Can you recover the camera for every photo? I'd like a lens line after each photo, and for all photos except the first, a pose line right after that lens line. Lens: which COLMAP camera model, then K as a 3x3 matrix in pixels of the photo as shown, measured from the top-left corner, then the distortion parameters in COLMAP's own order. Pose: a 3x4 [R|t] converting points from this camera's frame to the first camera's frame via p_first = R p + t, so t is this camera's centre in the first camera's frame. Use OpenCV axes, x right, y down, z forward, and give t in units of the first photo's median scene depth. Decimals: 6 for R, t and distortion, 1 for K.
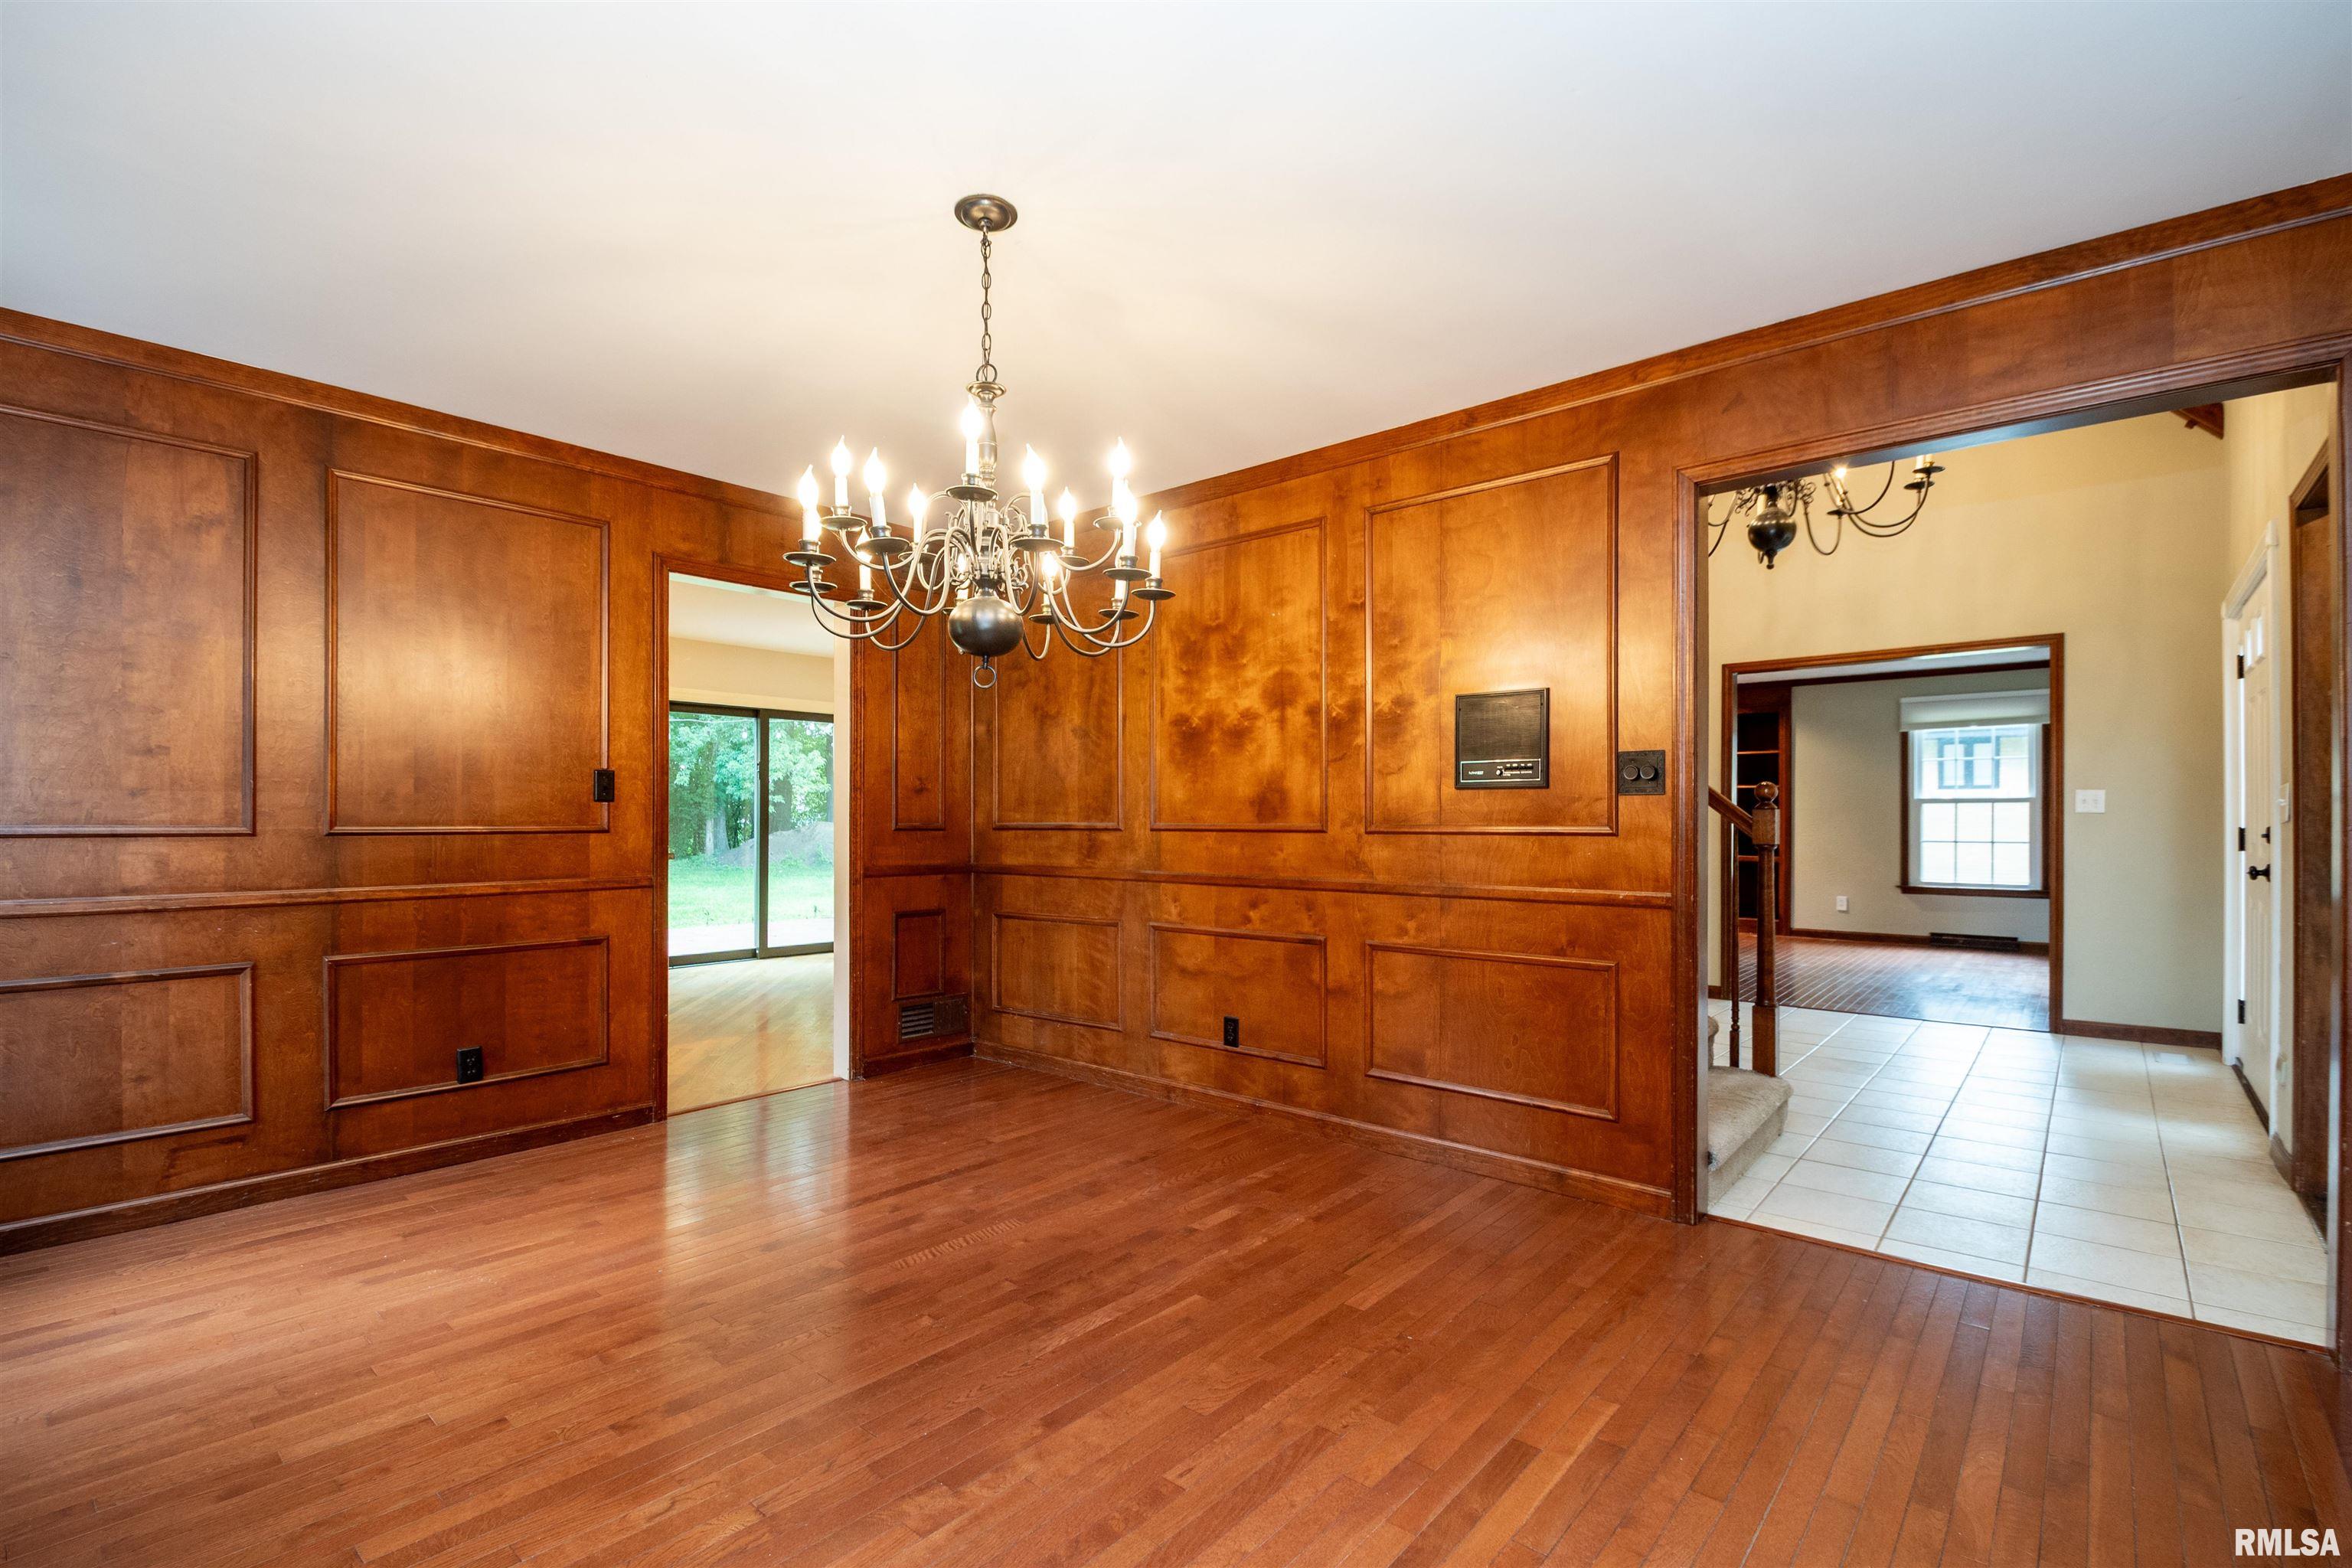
lens RADIAL K [[1068.7, 0, 1174.0], [0, 1068.7, 814.7], [0, 0, 1]] dist [-0.003492, -0.000432]
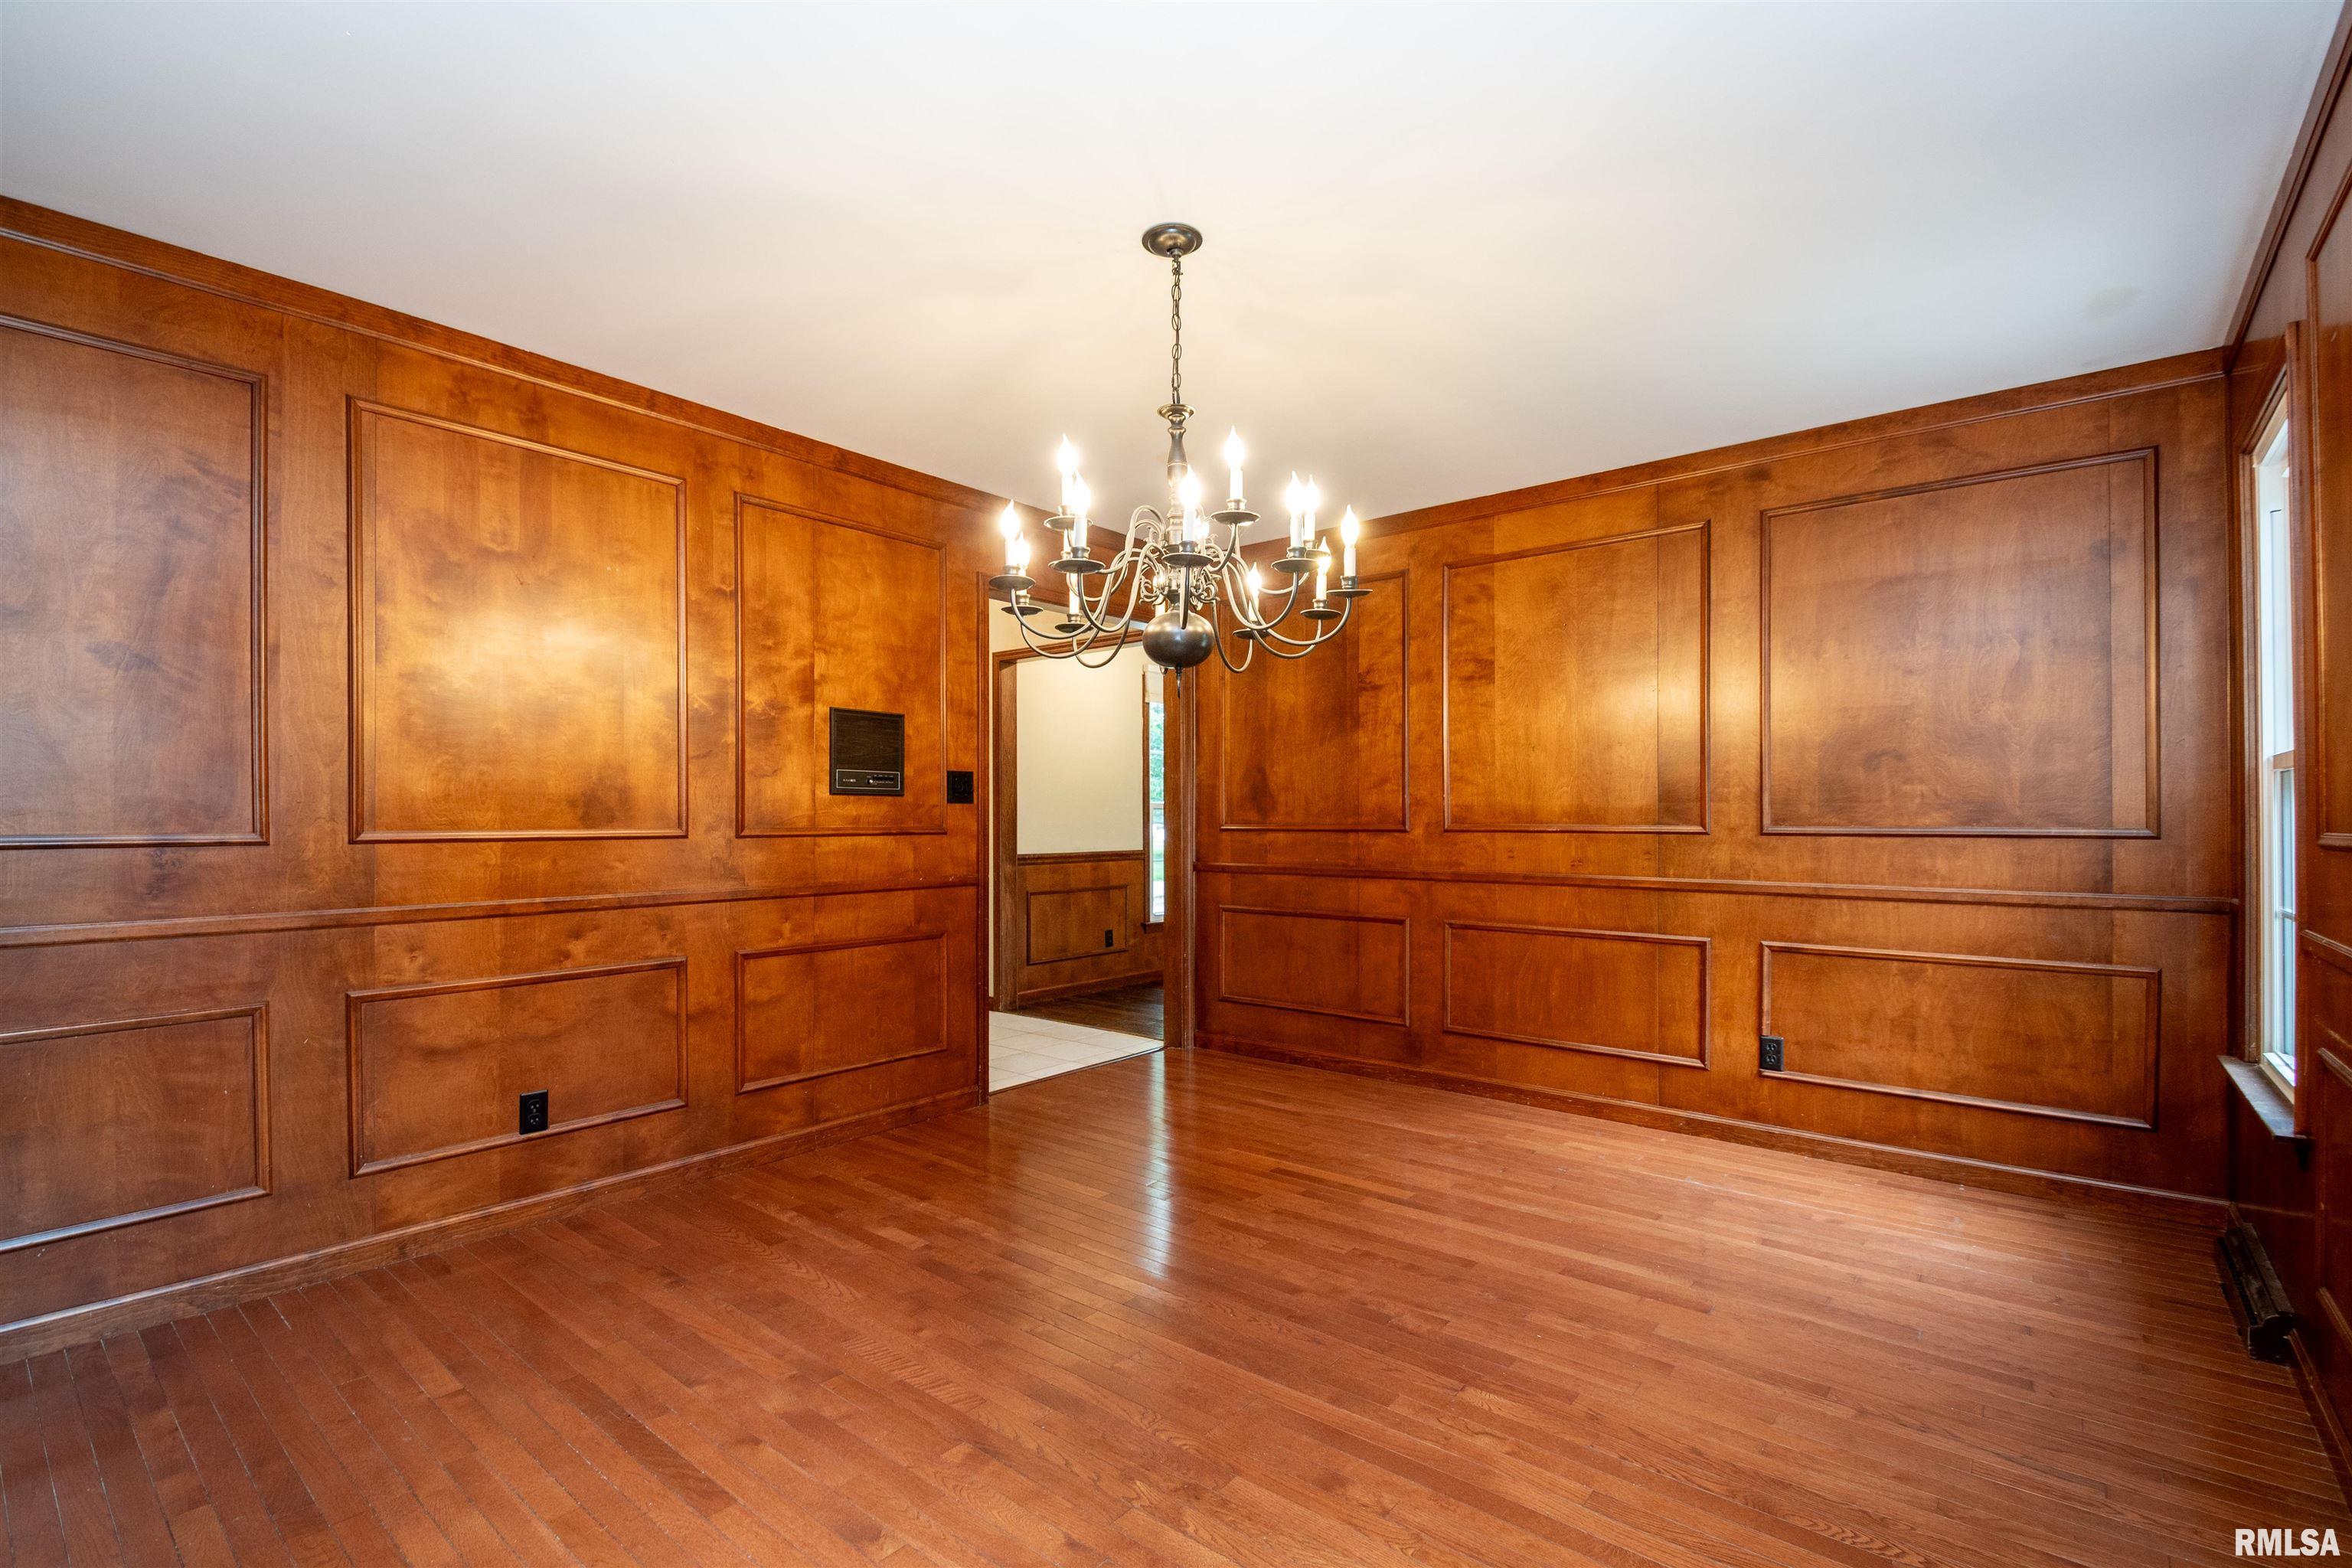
lens RADIAL K [[1022.1, 0, 1171.6], [0, 1022.1, 816.3], [0, 0, 1]] dist [-0.000245, -0.000110]
pose [[-0.017350, 0.001688, 0.999848, -0.748491], [-0.001718, 0.999997, -0.001718, -0.000624], [-0.999848, -0.001747, -0.017348, 0.649765]]
